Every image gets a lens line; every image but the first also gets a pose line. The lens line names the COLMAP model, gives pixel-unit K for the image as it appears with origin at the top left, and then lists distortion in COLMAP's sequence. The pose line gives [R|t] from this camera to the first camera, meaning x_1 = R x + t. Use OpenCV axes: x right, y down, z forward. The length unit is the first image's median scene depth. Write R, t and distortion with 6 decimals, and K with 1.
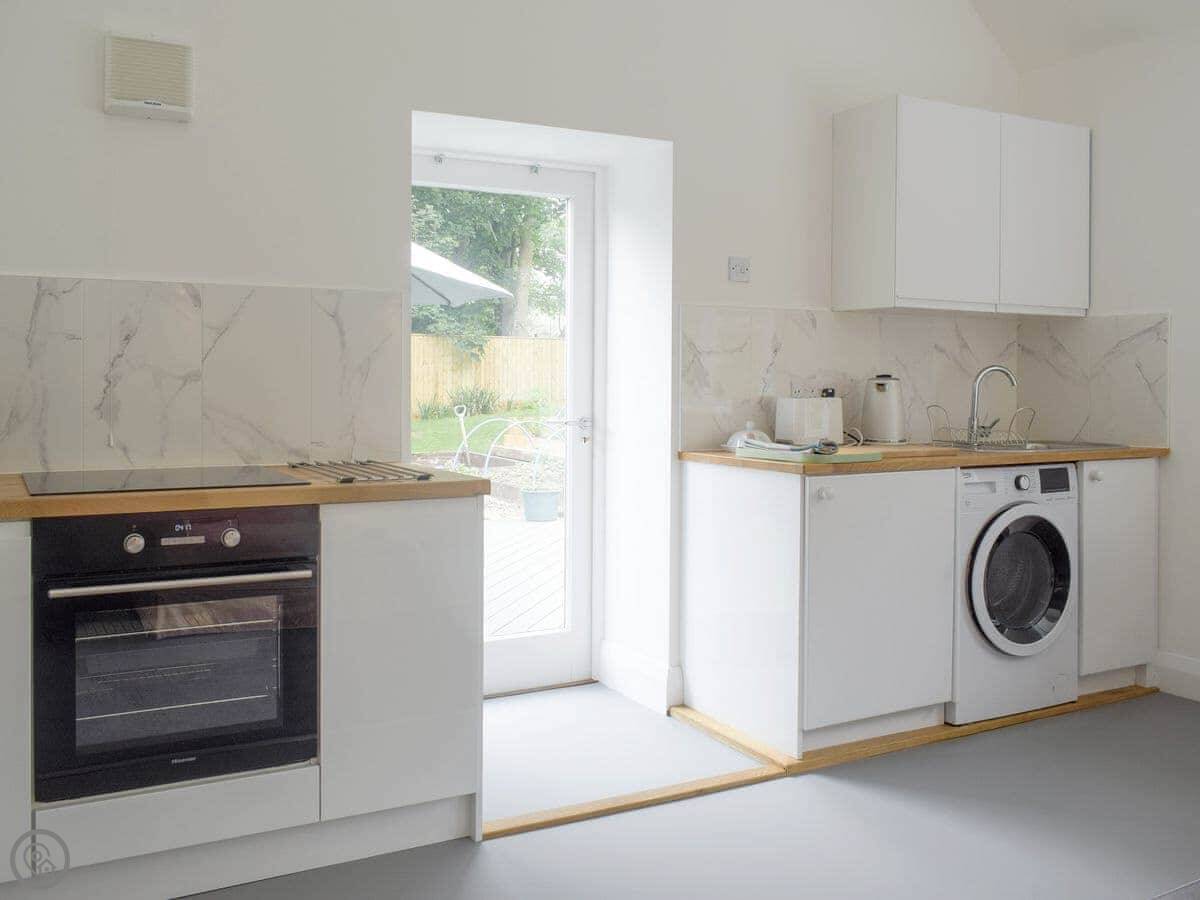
lens RADIAL K [[1061.0, 0, 599.6], [0, 1061.0, 478.4], [0, 0, 1]] dist [-0.016921, -0.001599]
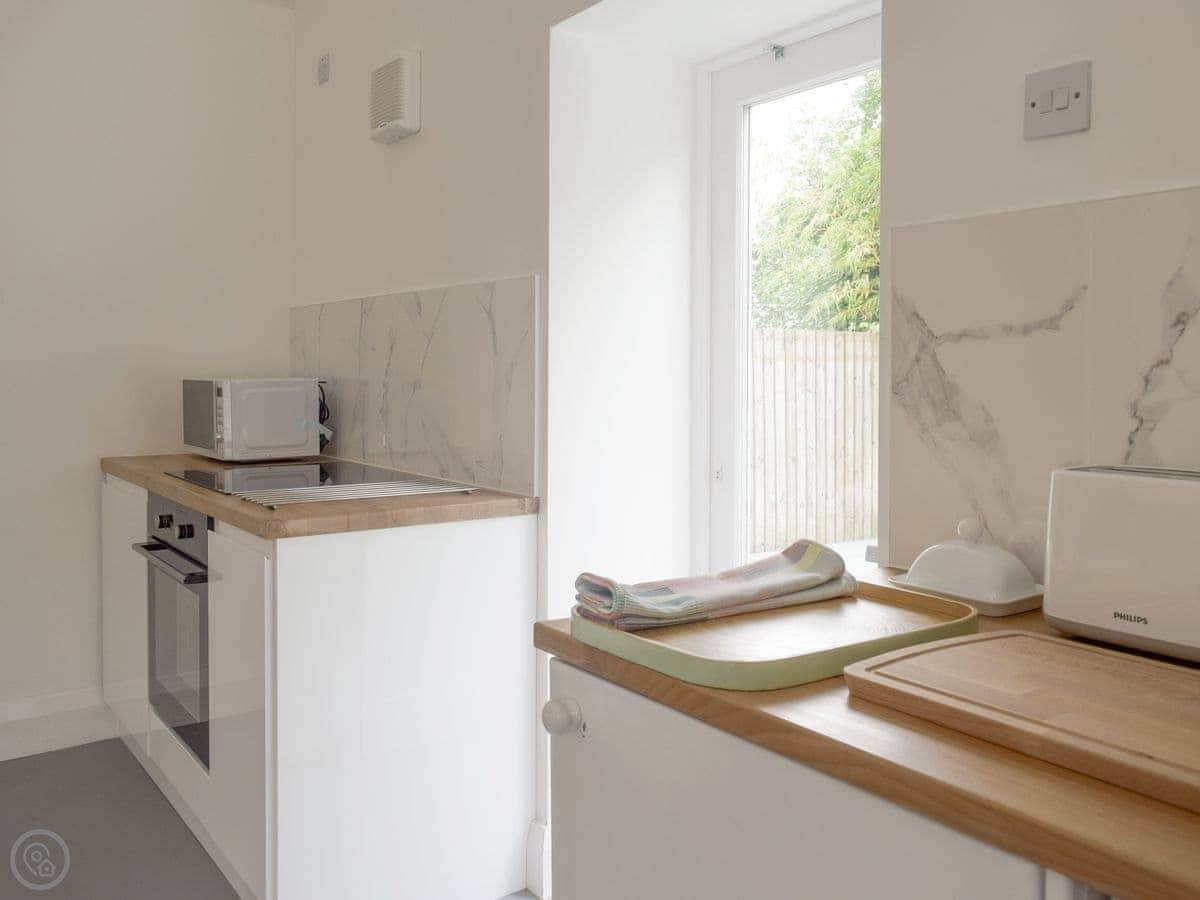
lens RADIAL K [[1061.0, 0, 599.6], [0, 1061.0, 478.4], [0, 0, 1]] dist [-0.016921, -0.001599]
pose [[0.090105, 0.094130, -0.991474, 0.337253], [-0.102893, 0.991076, 0.084741, -0.057645], [0.990603, 0.094380, 0.098986, 0.562931]]
